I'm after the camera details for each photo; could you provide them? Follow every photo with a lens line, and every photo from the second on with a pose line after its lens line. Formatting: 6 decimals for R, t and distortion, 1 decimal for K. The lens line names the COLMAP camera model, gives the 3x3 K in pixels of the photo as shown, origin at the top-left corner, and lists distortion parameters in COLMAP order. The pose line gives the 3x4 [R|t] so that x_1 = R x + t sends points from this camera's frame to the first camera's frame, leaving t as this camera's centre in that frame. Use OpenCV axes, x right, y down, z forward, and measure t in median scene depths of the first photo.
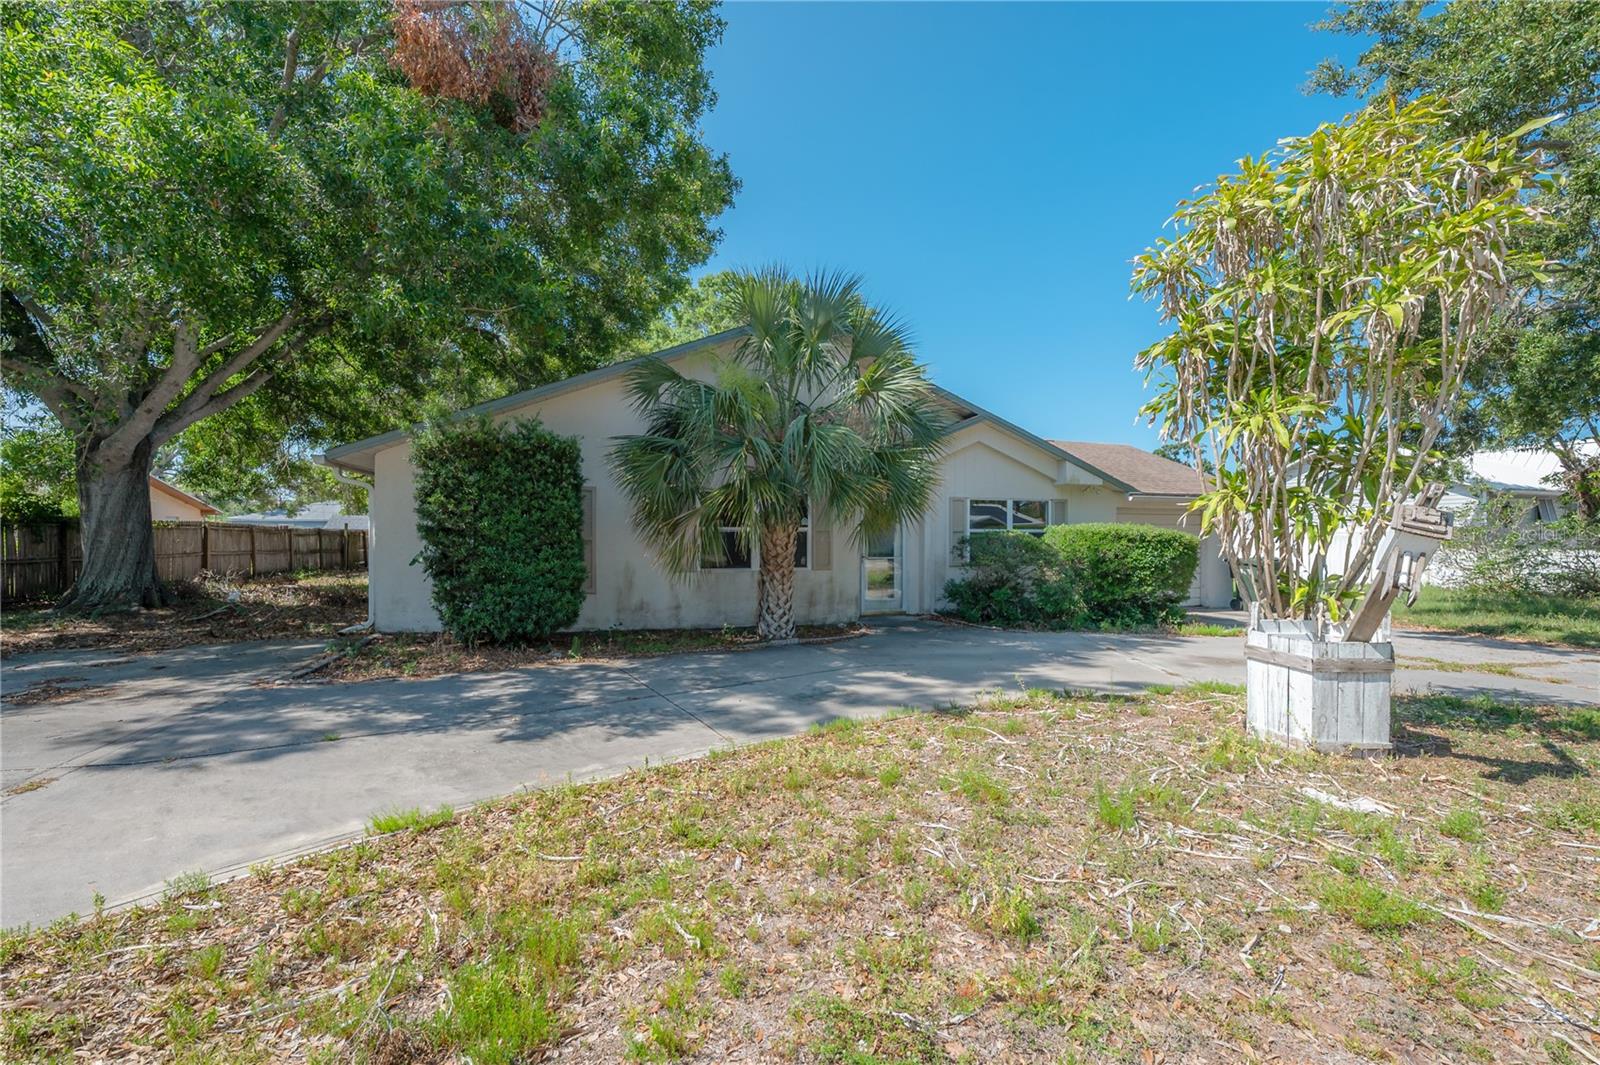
lens RADIAL K [[651.1, 0, 796.2], [0, 651.1, 558.2], [0, 0, 1]] dist [-0.000850, -0.000122]
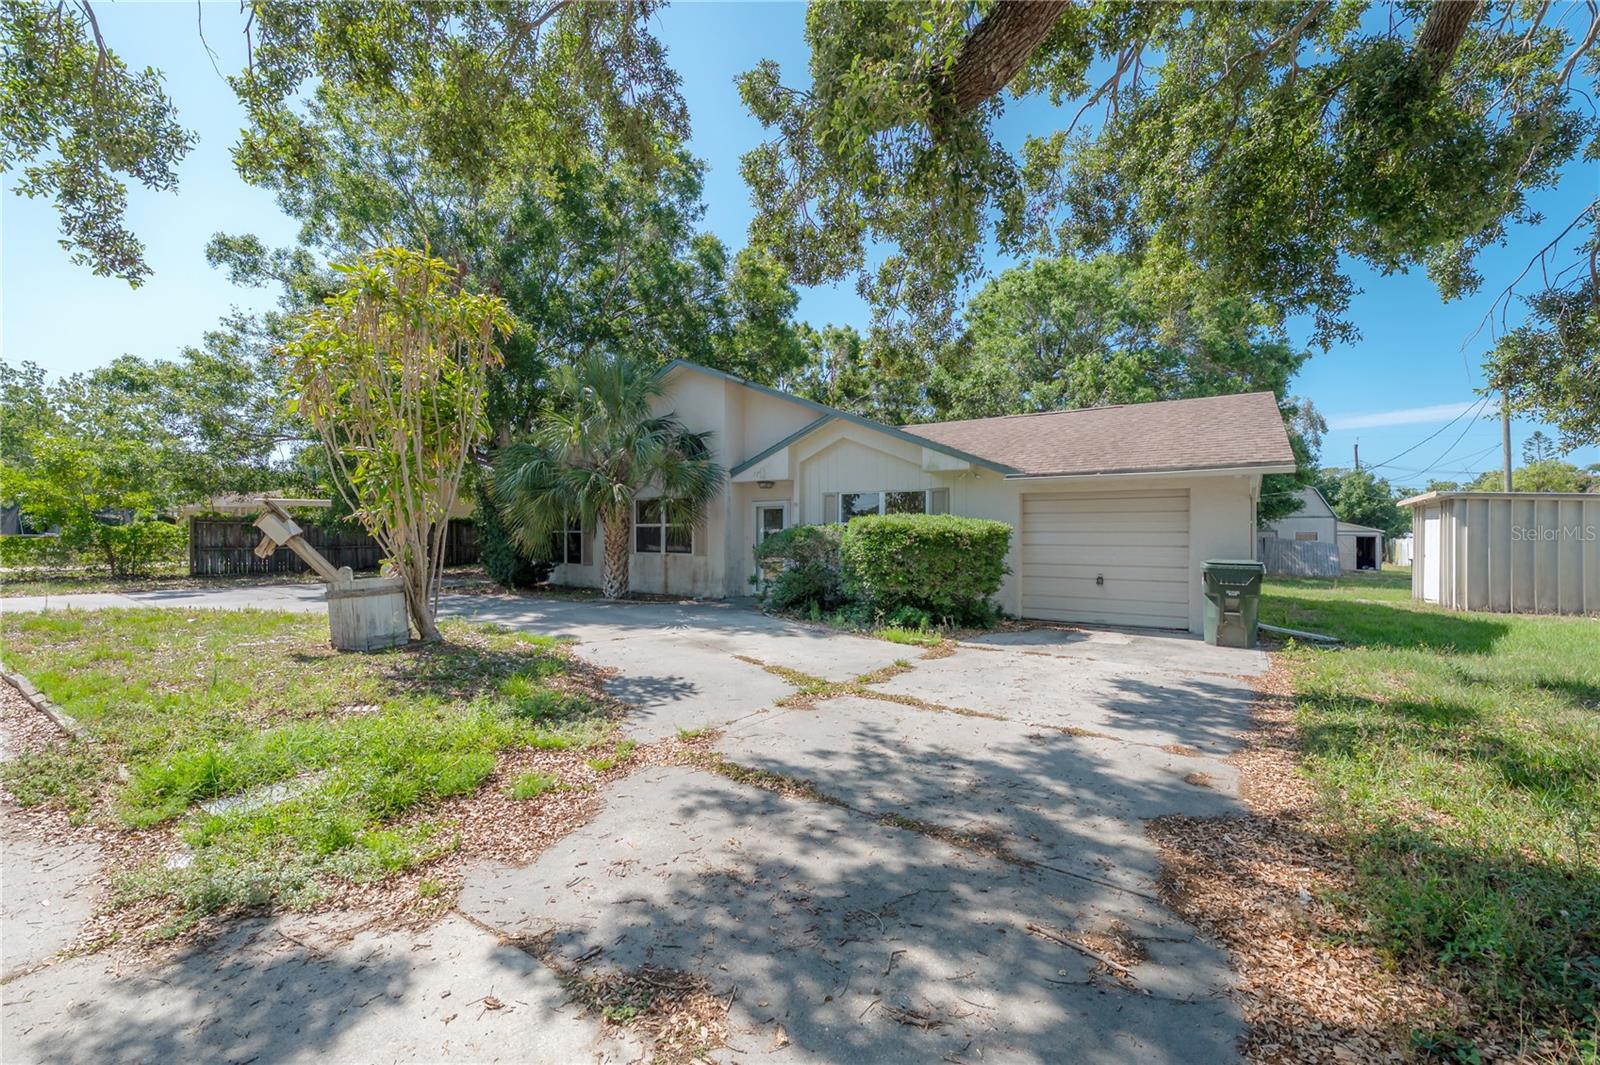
lens RADIAL K [[653.3, 0, 801.8], [0, 653.3, 518.9], [0, 0, 1]] dist [-0.001091, -0.000086]
pose [[0.630403, -0.019602, -0.776021, 1.122331], [-0.025342, 0.998629, -0.045811, -0.000553], [0.775854, 0.048545, 0.629042, 0.309732]]
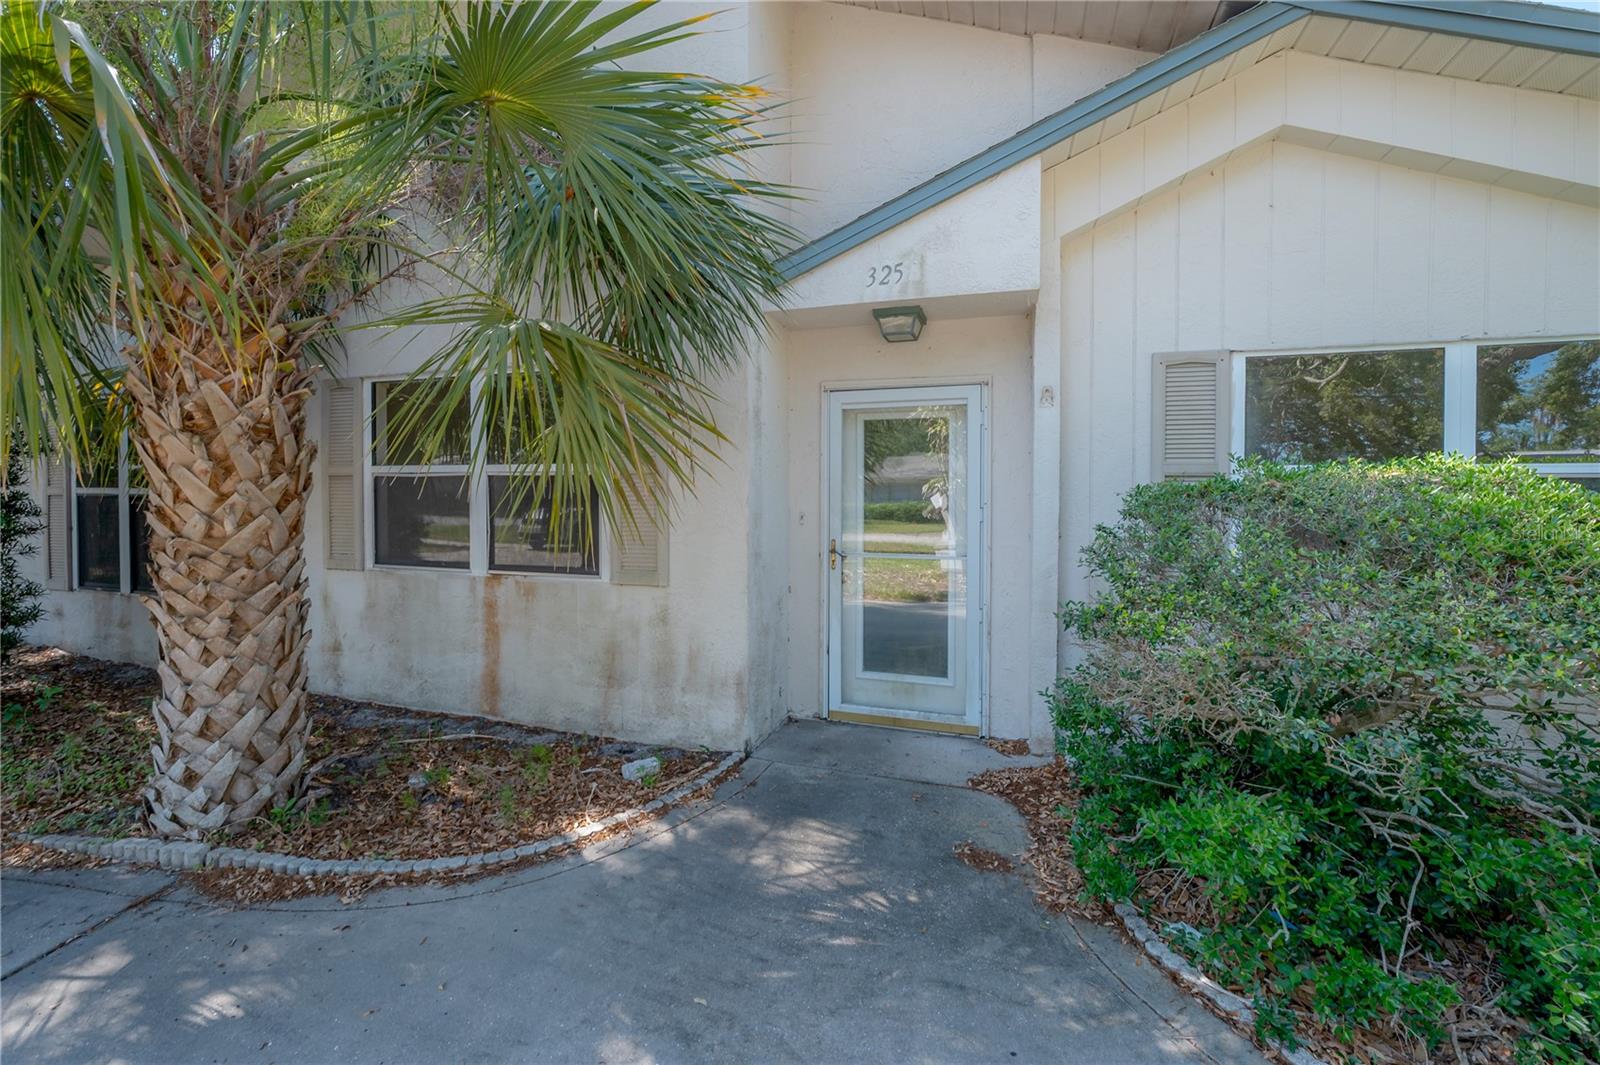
lens RADIAL K [[653.3, 0, 801.8], [0, 653.3, 518.9], [0, 0, 1]] dist [-0.001091, -0.000086]
pose [[0.818643, 0.020895, -0.573922, 0.293125], [-0.030586, 0.999506, -0.007238, -0.016796], [0.573487, 0.023479, 0.818878, 0.721650]]
